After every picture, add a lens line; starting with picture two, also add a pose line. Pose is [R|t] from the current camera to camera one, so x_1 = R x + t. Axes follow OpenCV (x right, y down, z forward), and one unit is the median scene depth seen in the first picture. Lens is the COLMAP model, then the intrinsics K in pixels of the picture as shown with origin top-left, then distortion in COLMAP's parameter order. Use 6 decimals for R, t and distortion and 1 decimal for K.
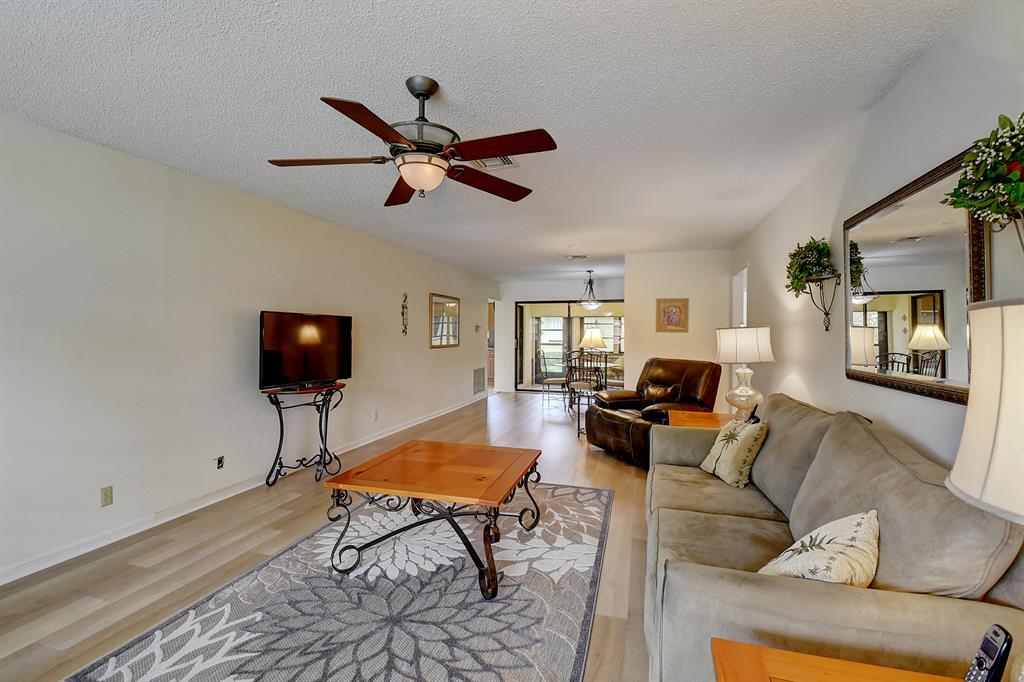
lens RADIAL K [[451.5, 0, 508.2], [0, 451.5, 333.2], [0, 0, 1]] dist [0.014111, -0.029226]
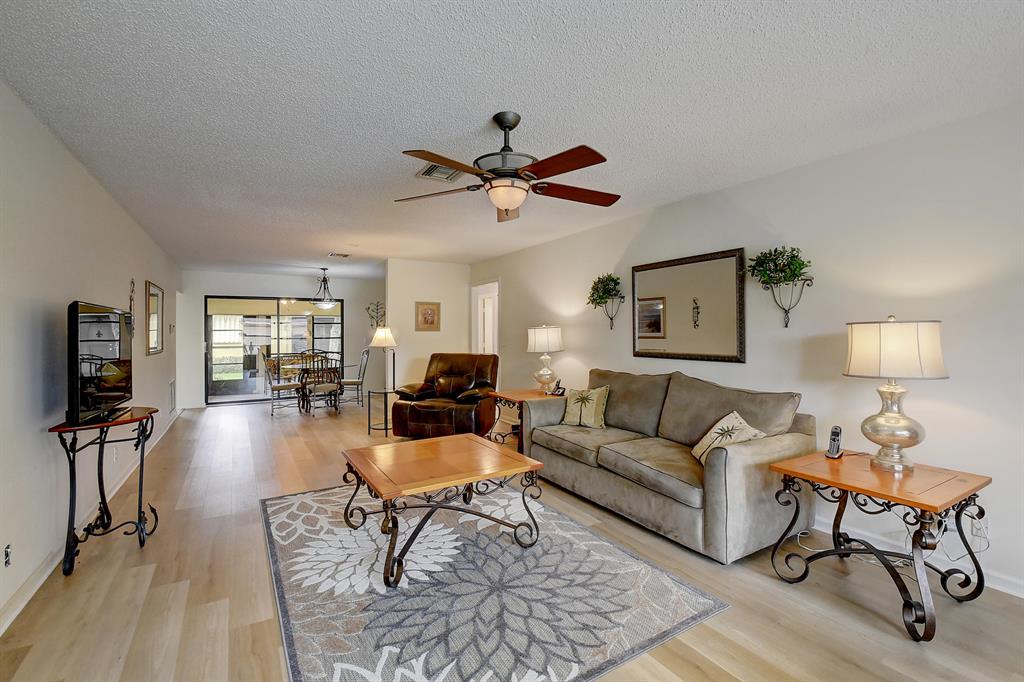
lens RADIAL K [[451.5, 0, 508.2], [0, 451.5, 333.2], [0, 0, 1]] dist [0.014111, -0.029226]
pose [[0.672258, -0.009021, 0.740262, -0.859945], [0.008418, 0.999954, 0.004540, -0.001830], [-0.740269, 0.003179, 0.672303, 0.179562]]
